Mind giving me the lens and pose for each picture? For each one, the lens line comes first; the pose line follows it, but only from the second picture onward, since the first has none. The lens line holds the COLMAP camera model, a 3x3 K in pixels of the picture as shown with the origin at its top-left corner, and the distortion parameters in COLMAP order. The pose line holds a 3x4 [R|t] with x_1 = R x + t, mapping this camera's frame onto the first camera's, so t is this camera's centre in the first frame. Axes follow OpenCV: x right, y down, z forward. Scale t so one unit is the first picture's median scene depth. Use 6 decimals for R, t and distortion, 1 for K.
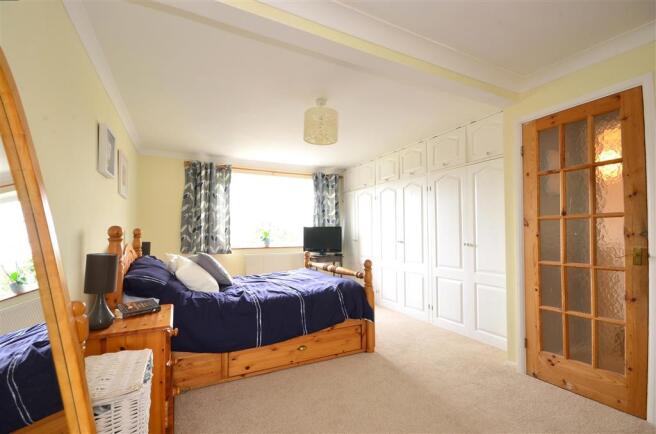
lens RADIAL K [[301.5, 0, 340.8], [0, 301.5, 226.3], [0, 0, 1]] dist [-0.002214, -0.007601]
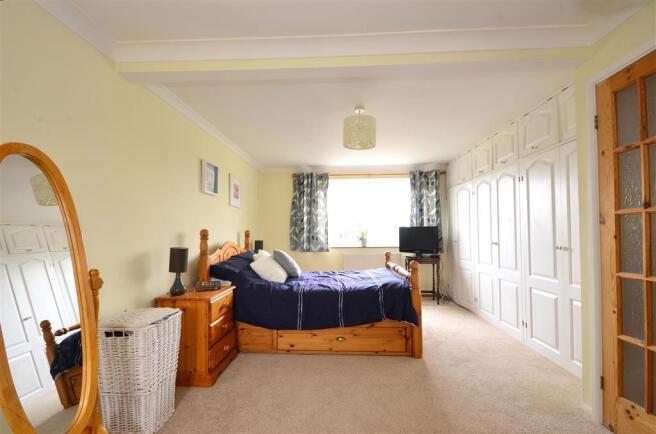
lens RADIAL K [[301.5, 0, 310.0], [0, 301.5, 226.9], [0, 0, 1]] dist [-0.002214, -0.007601]
pose [[0.856215, -0.012788, -0.516461, 0.306461], [0.013632, 0.999905, -0.002159, -0.001122], [0.516440, -0.005191, 0.856308, 0.006708]]
